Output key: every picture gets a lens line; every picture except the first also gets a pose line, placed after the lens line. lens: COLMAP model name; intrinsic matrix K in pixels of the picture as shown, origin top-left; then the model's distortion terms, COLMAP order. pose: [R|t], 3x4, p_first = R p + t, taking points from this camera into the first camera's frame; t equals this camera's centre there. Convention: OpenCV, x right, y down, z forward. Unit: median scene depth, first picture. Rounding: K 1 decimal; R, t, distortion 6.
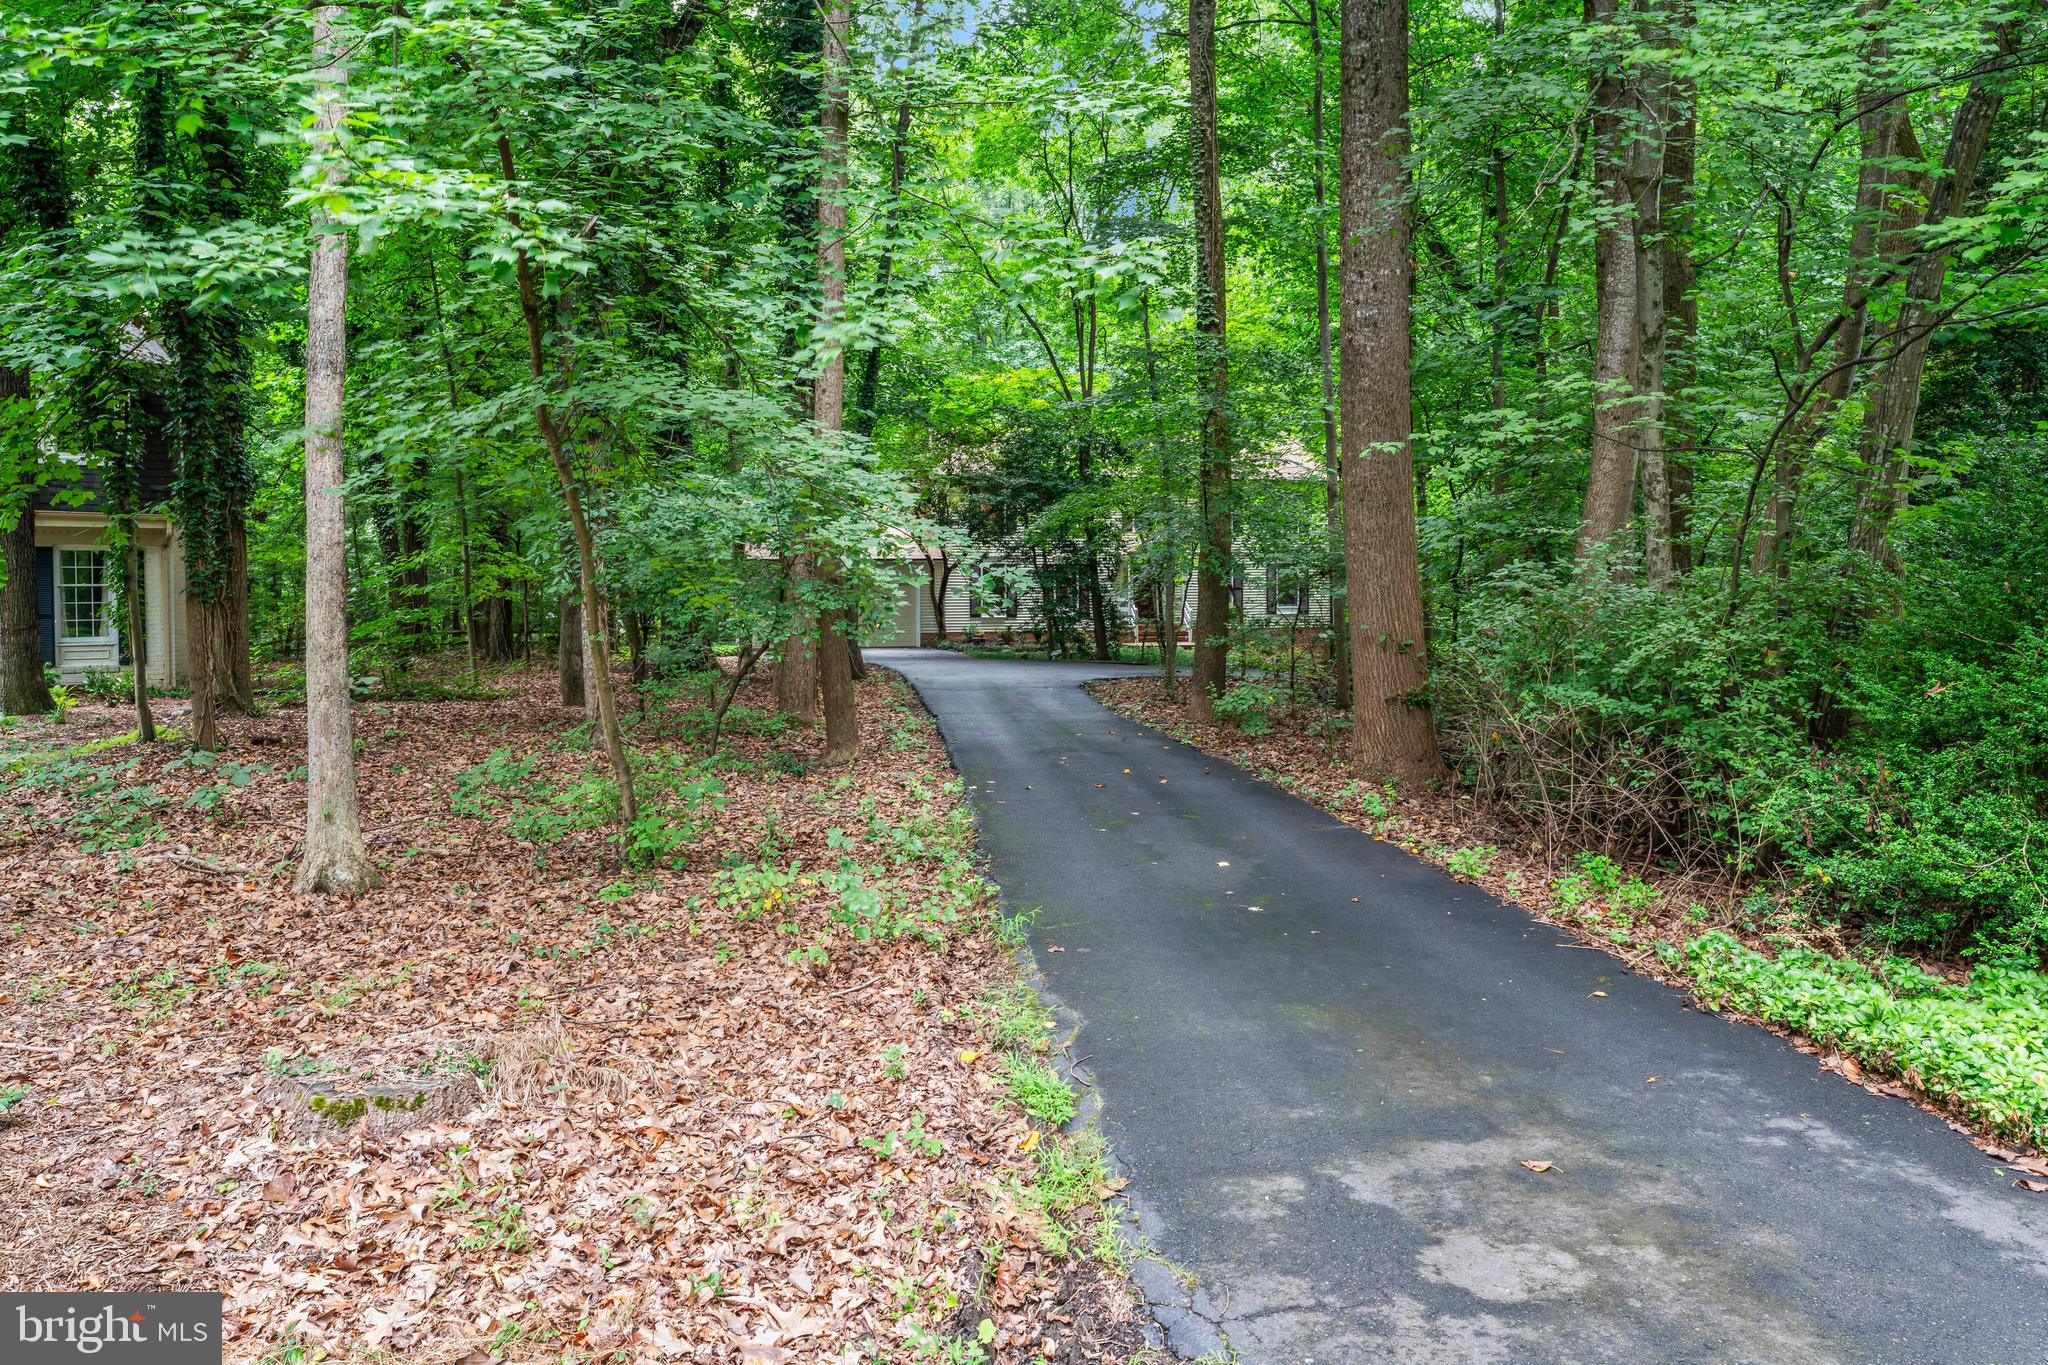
lens RADIAL K [[1417.5, 0, 1022.7], [0, 1417.5, 679.6], [0, 0, 1]] dist [0.003345, 0.000286]
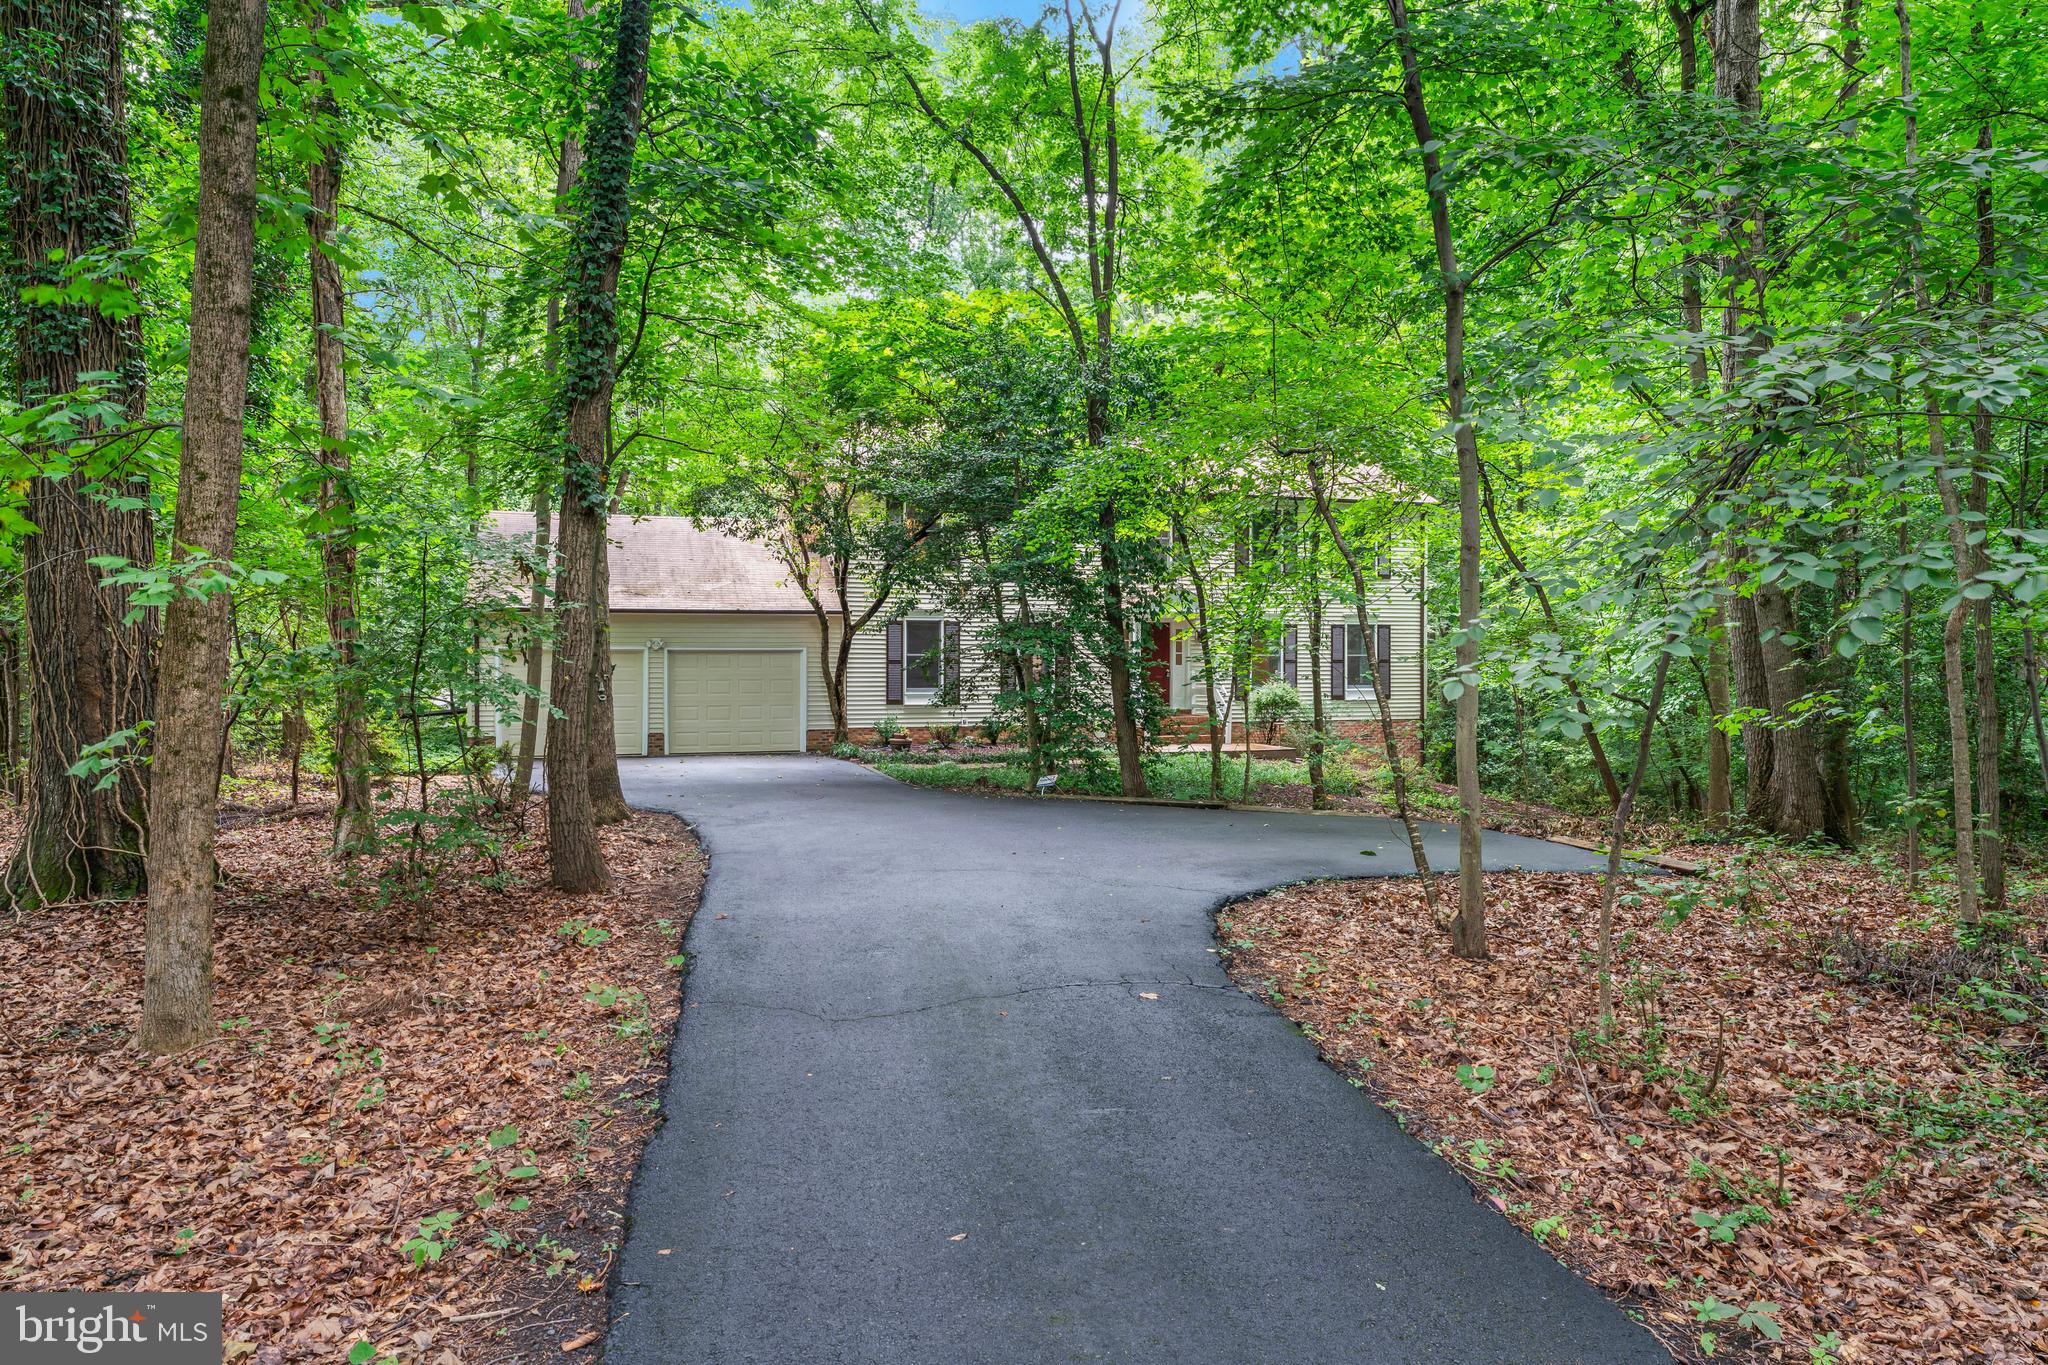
lens RADIAL K [[1417.5, 0, 1024.3], [0, 1417.5, 685.7], [0, 0, 1]] dist [0.003345, 0.000286]
pose [[0.997833, -0.001578, 0.065771, -0.018026], [0.004981, 0.998655, -0.051608, -0.020377], [-0.065601, 0.051824, 0.996499, 0.383592]]
